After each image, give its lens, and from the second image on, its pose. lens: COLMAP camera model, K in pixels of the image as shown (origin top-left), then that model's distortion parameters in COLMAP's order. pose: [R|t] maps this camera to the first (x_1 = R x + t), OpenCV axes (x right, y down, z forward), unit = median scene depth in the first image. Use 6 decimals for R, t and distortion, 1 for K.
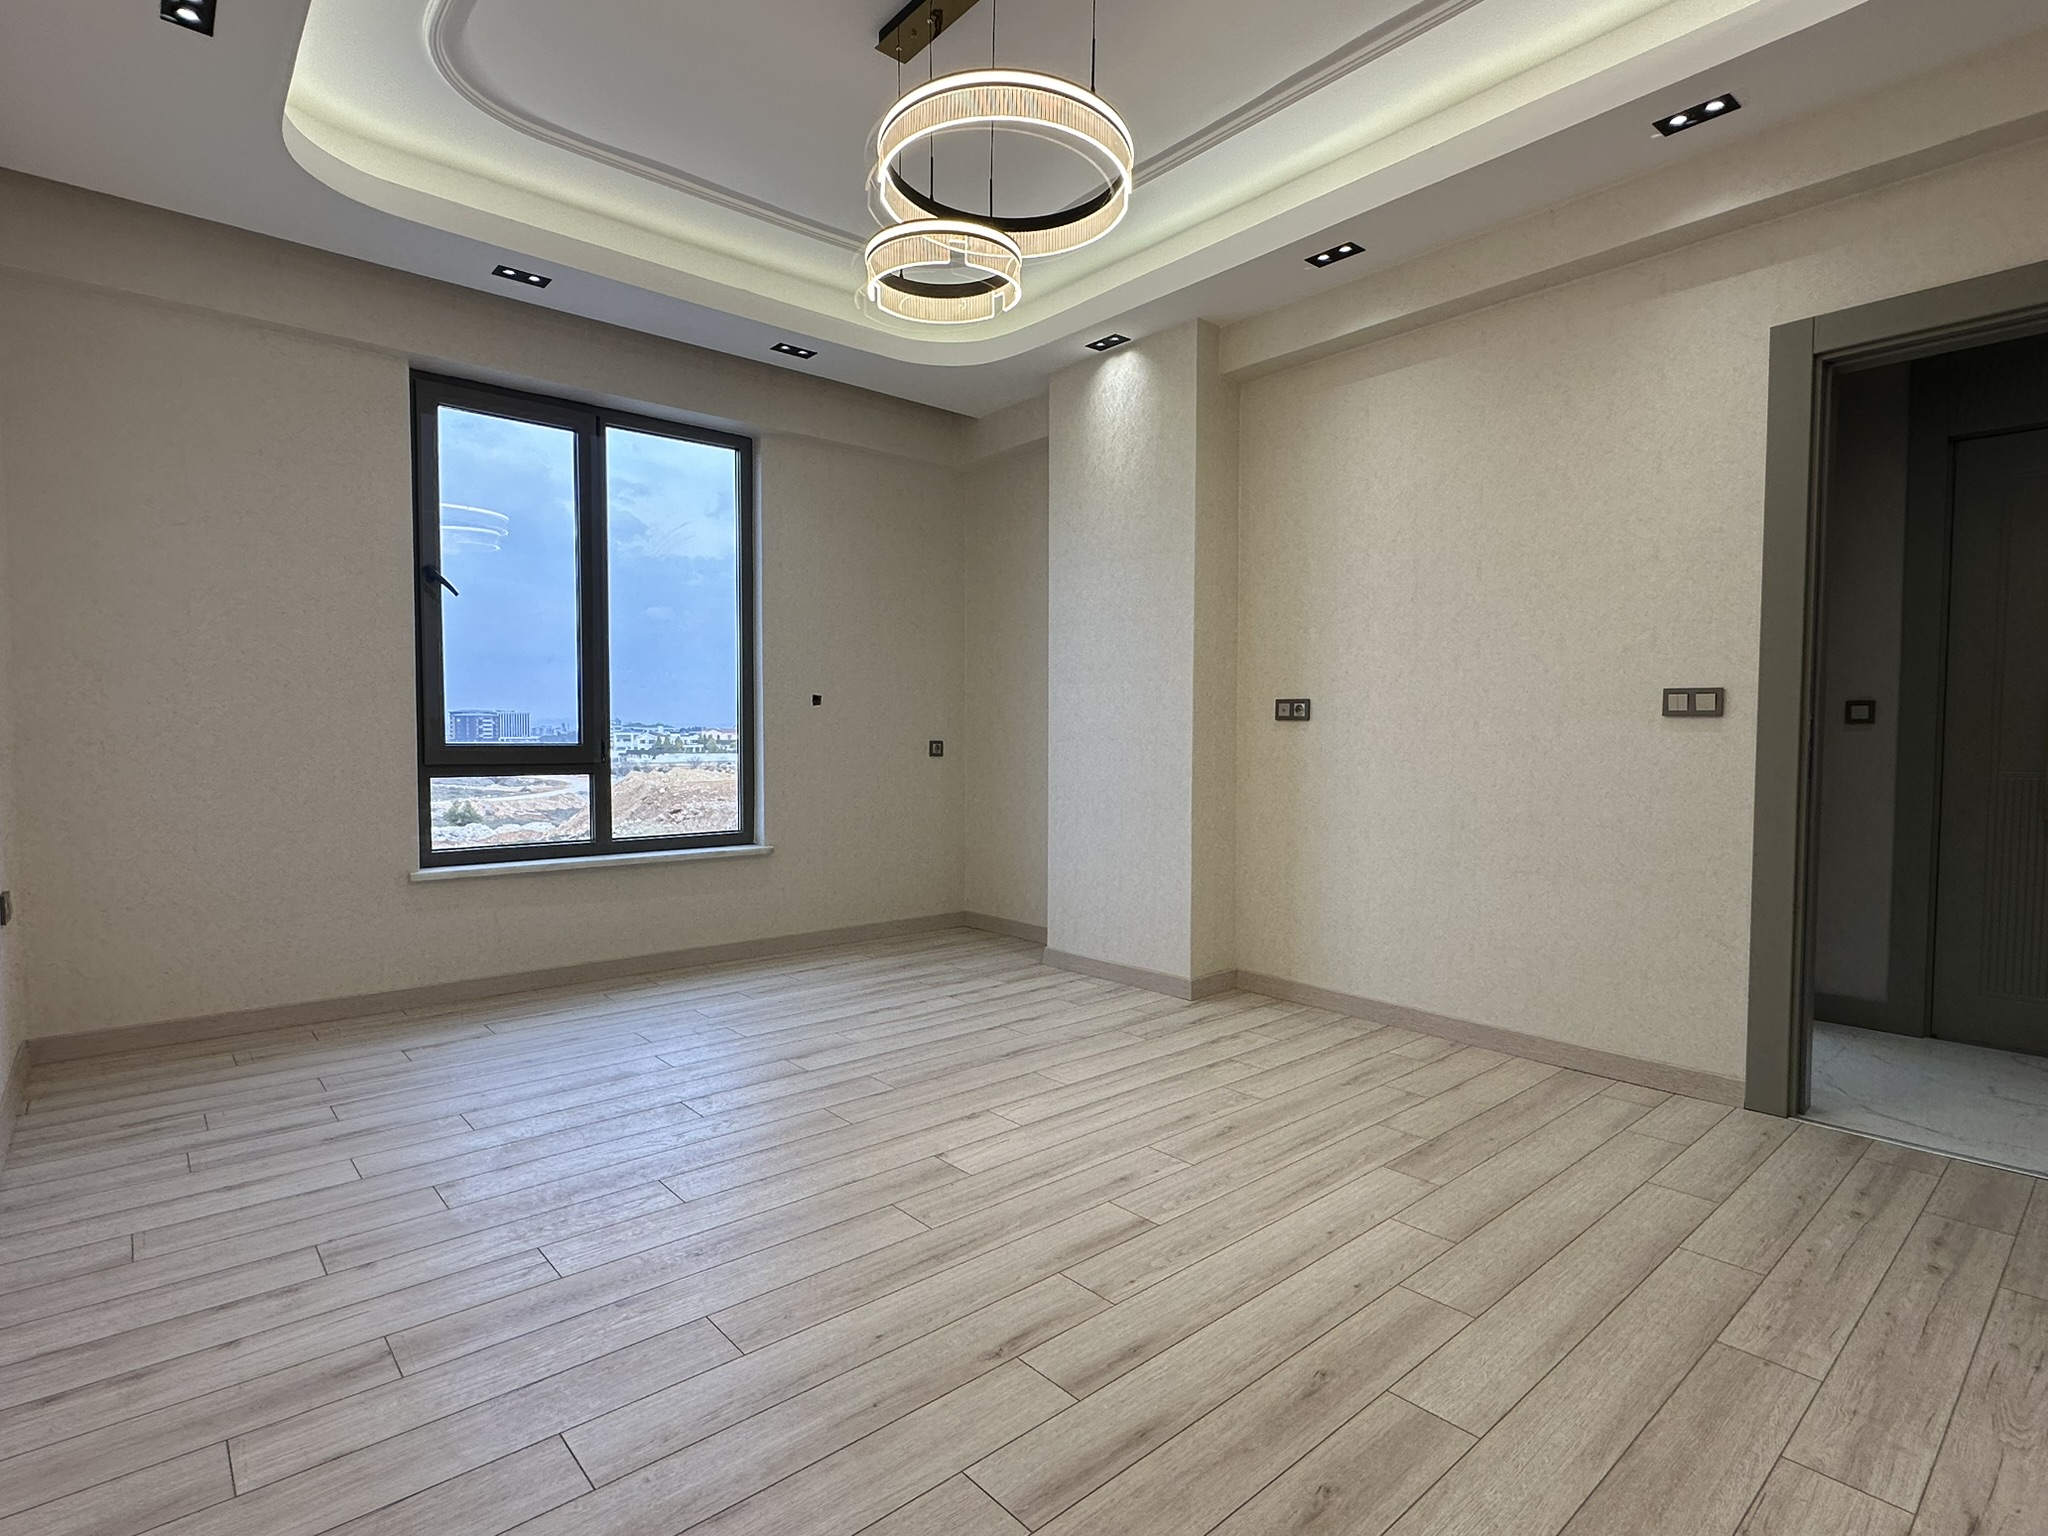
lens RADIAL K [[1038.1, 0, 1026.2], [0, 1038.1, 772.3], [0, 0, 1]] dist [-0.002905, -0.000988]
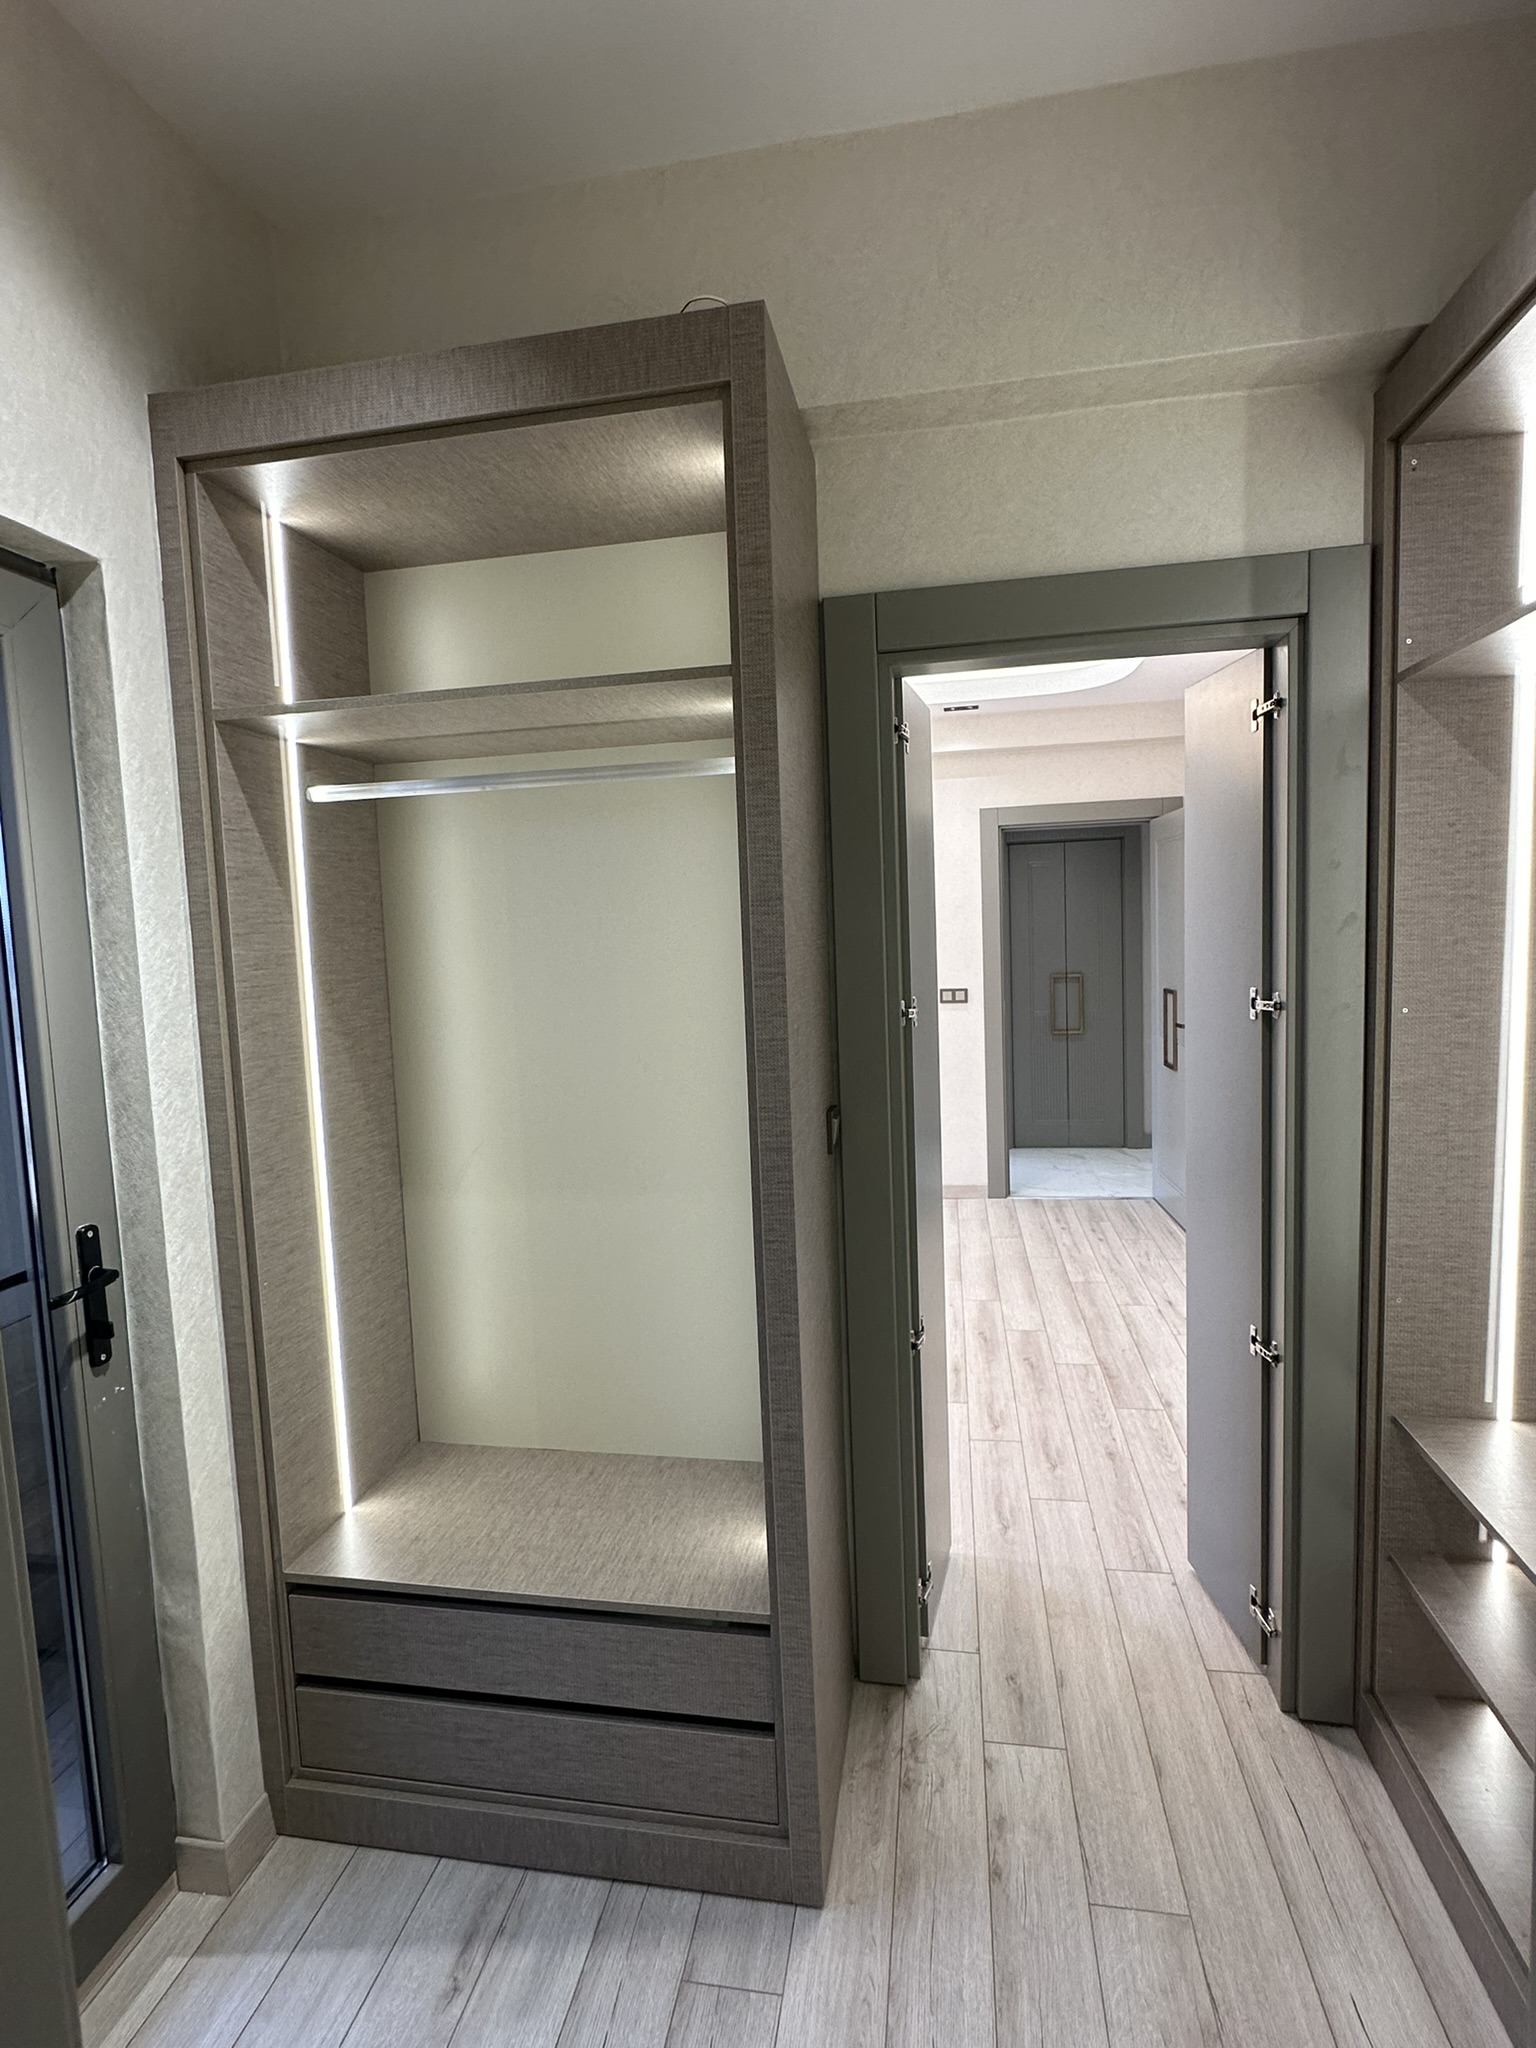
lens RADIAL K [[1038.1, 0, 765.2], [0, 1038.1, 1026.4], [0, 0, 1]] dist [-0.002905, -0.000988]
pose [[0.776928, -0.094939, 0.622390, -0.881578], [0.069145, 0.995452, 0.065532, -0.171162], [-0.625781, -0.007878, 0.779959, -0.299221]]
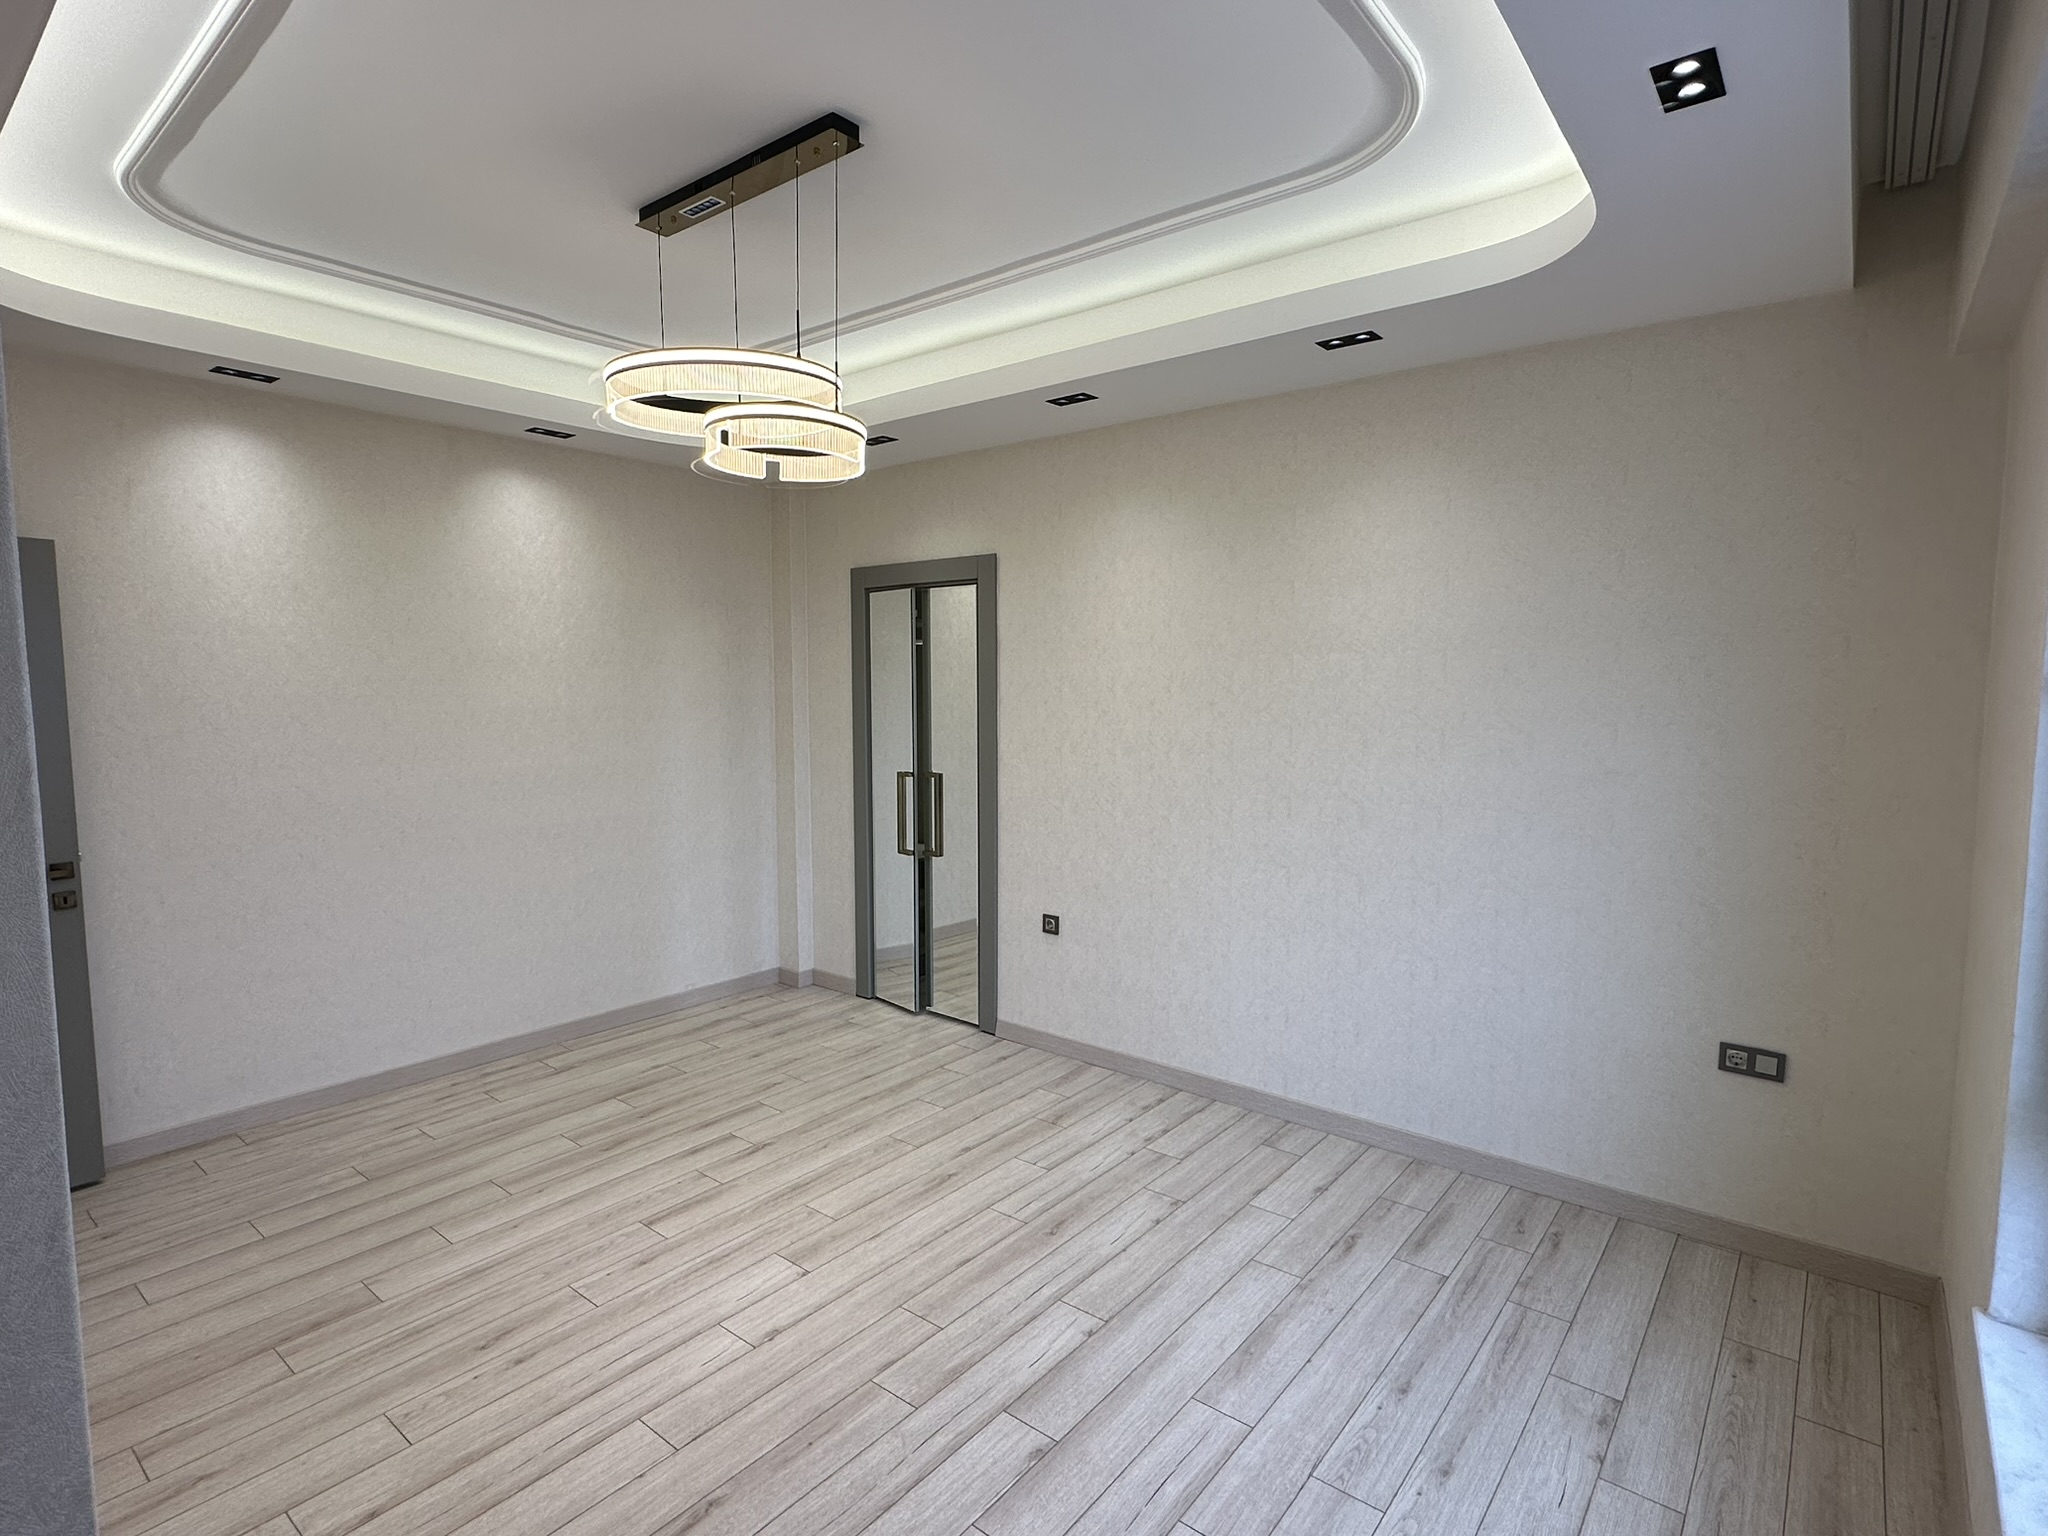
lens RADIAL K [[1038.1, 0, 1025.1], [0, 1038.1, 767.7], [0, 0, 1]] dist [-0.002905, -0.000988]
pose [[-0.985292, 0.010125, -0.170579, -0.120435], [-0.011233, 0.992246, 0.123782, -0.277110], [0.170509, 0.123877, -0.977538, 1.877001]]
